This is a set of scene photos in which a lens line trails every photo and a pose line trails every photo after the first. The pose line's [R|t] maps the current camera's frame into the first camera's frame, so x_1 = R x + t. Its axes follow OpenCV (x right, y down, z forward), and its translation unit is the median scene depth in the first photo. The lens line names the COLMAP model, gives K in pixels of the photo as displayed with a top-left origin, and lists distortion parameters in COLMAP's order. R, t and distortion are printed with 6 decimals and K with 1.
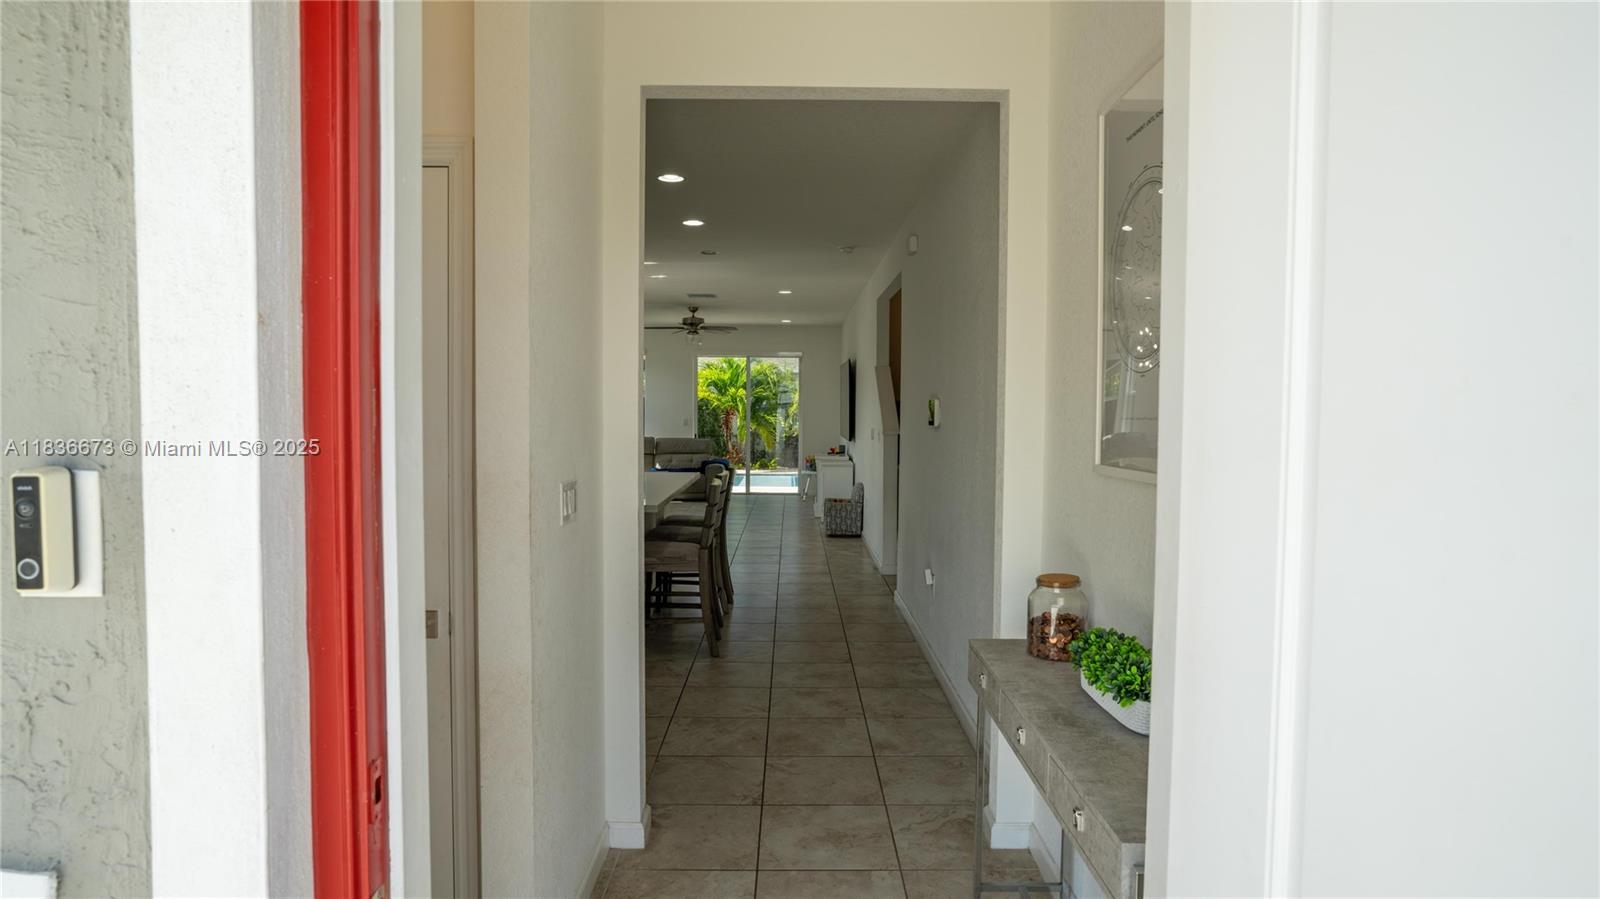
lens RADIAL K [[890.9, 0, 802.4], [0, 890.9, 446.9], [0, 0, 1]] dist [-0.005431, 0.001132]
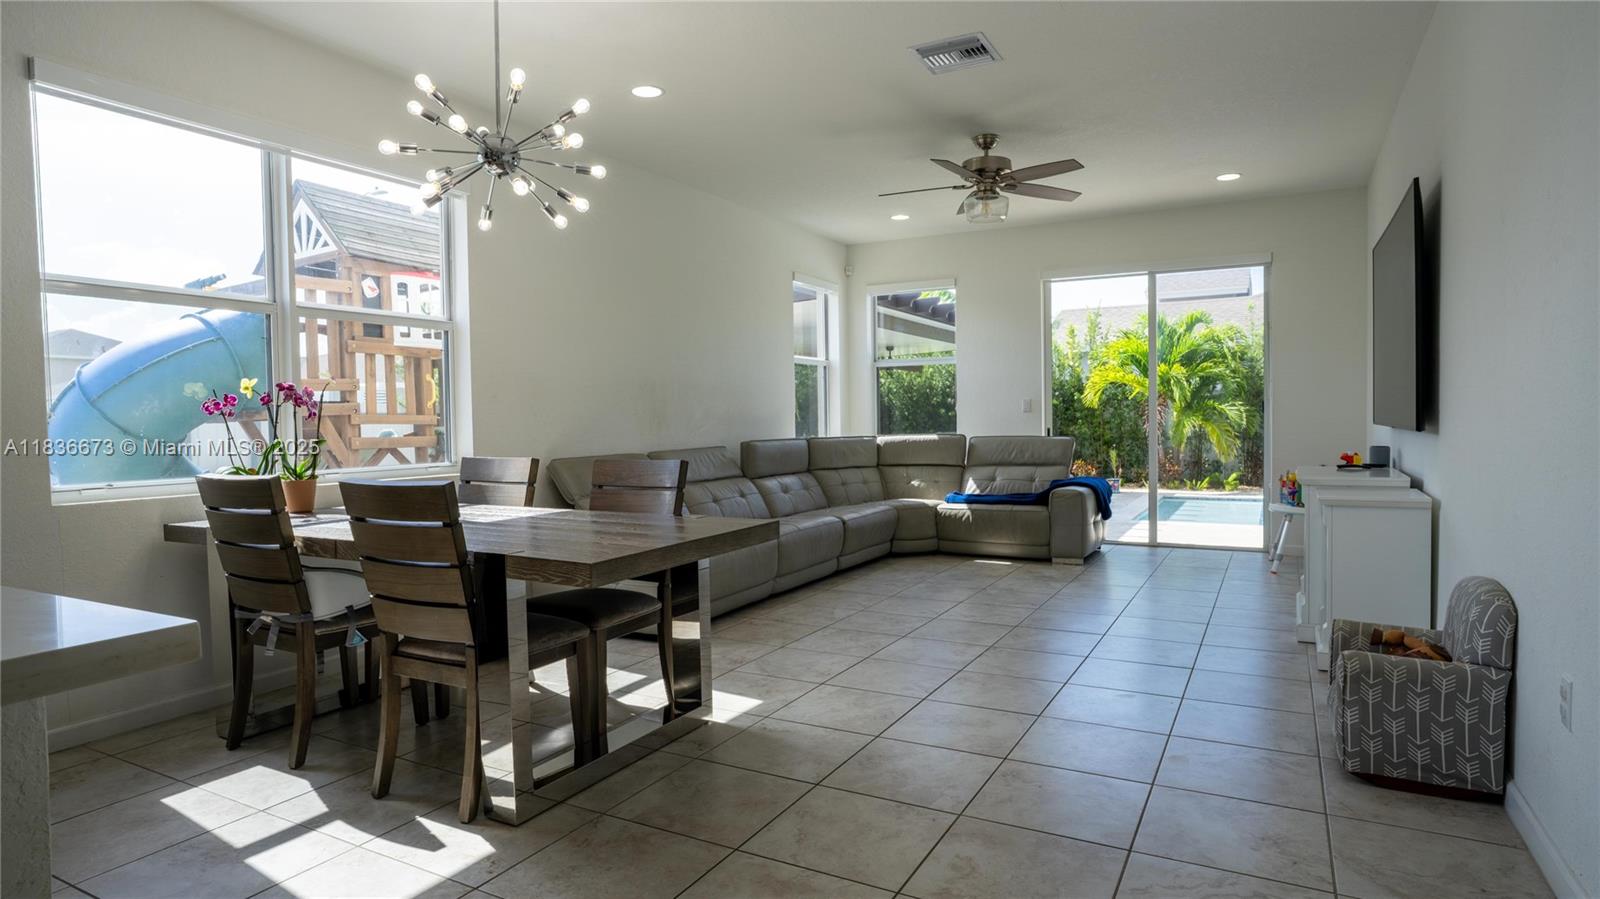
lens RADIAL K [[890.9, 0, 808.4], [0, 890.9, 443.1], [0, 0, 1]] dist [-0.005431, 0.001132]
pose [[0.877432, -0.004485, -0.479680, 0.010141], [-0.002605, 0.999897, -0.014114, 0.002497], [0.479694, 0.013633, 0.877330, 0.473561]]
